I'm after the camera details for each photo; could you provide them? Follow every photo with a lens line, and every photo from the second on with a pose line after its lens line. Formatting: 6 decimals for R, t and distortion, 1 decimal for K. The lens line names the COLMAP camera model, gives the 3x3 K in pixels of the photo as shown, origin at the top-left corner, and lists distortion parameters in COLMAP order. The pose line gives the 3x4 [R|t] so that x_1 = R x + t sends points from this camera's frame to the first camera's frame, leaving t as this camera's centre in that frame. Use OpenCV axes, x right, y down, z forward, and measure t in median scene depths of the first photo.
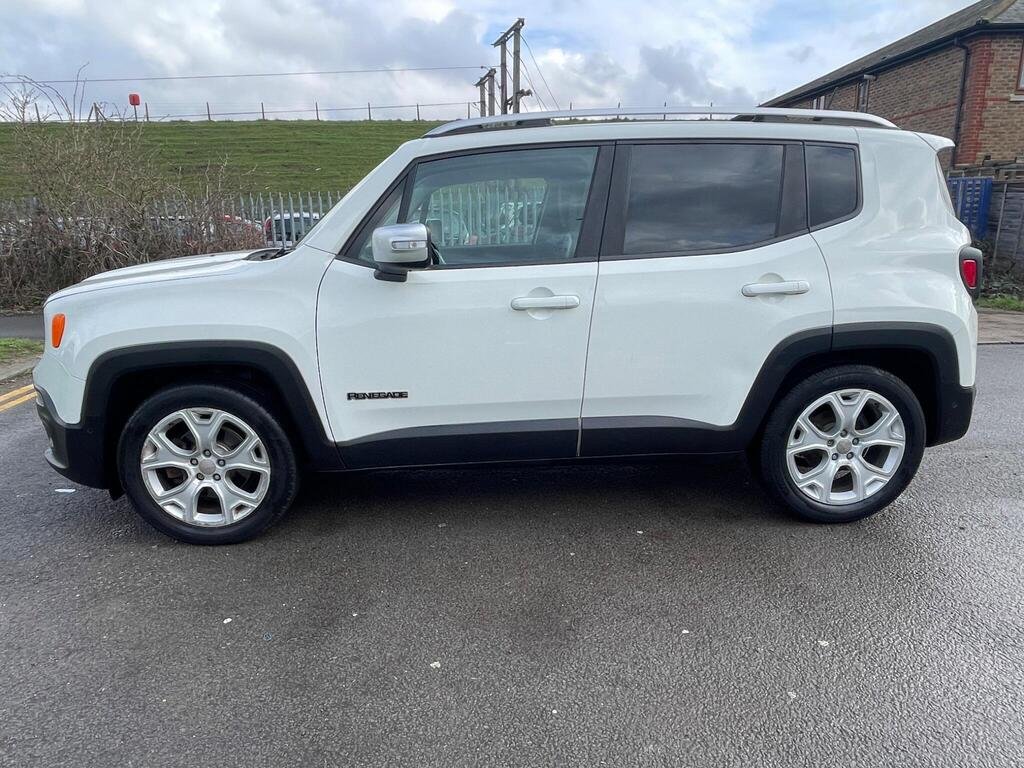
lens RADIAL K [[686.3, 0, 504.8], [0, 686.3, 399.9], [0, 0, 1]] dist [-0.010542, 0.002723]
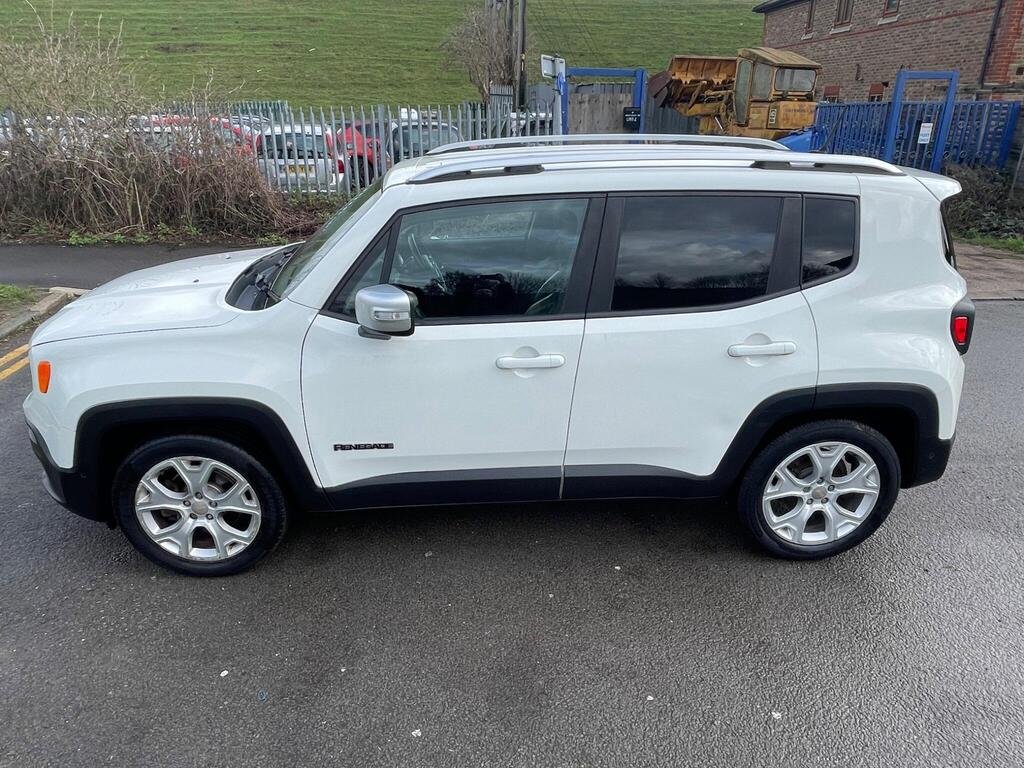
lens RADIAL K [[686.3, 0, 504.8], [0, 686.3, 399.9], [0, 0, 1]] dist [-0.010542, 0.002723]
pose [[0.999852, 0.017201, 0.000619, 0.021646], [-0.017107, 0.989136, 0.146004, -0.221950], [0.001899, -0.145993, 0.989284, 0.003534]]
